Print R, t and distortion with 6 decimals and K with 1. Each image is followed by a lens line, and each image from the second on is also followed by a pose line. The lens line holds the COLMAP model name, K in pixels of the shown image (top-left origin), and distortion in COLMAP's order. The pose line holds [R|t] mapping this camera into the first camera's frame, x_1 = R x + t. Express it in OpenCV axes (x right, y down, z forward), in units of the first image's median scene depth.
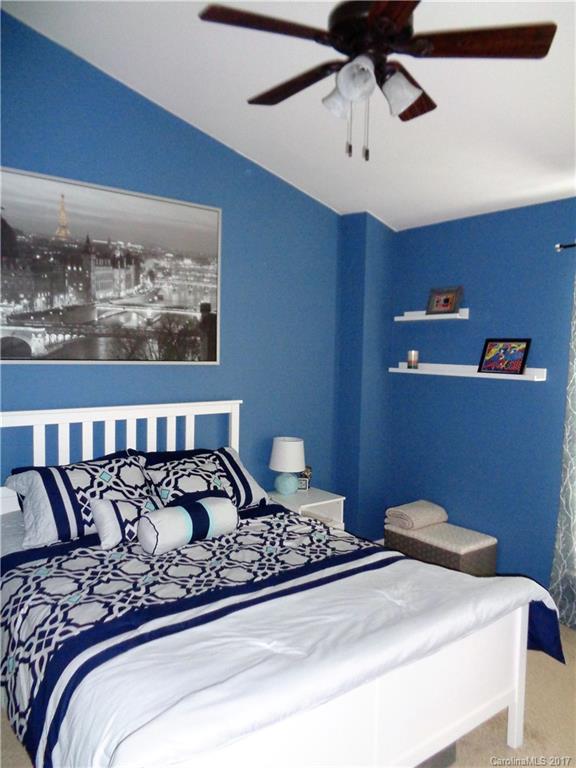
lens RADIAL K [[581.4, 0, 287.2], [0, 581.4, 384.4], [0, 0, 1]] dist [0.018995, 0.010678]
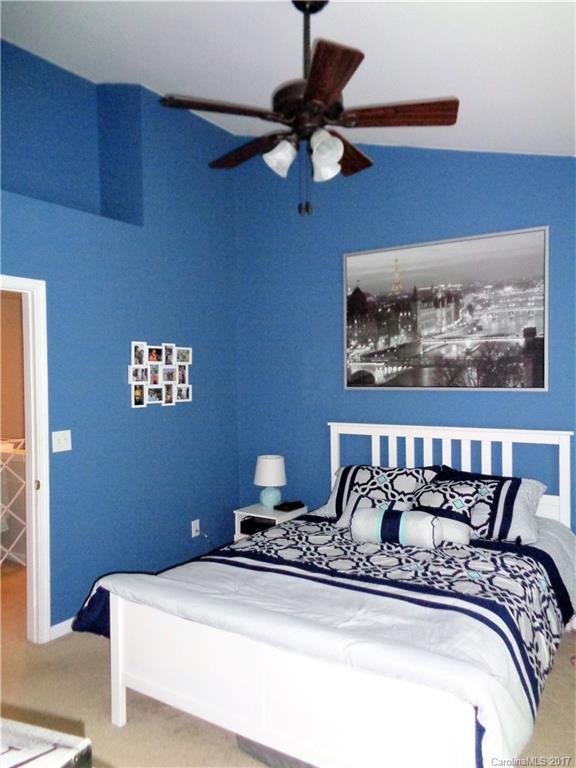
lens RADIAL K [[581.4, 0, 287.4], [0, 581.4, 383.9], [0, 0, 1]] dist [0.018995, 0.010678]
pose [[0.334038, -0.008086, -0.942525, 0.700394], [-0.039528, 0.998963, -0.022579, -0.009364], [0.941730, 0.044798, 0.333372, 0.331111]]
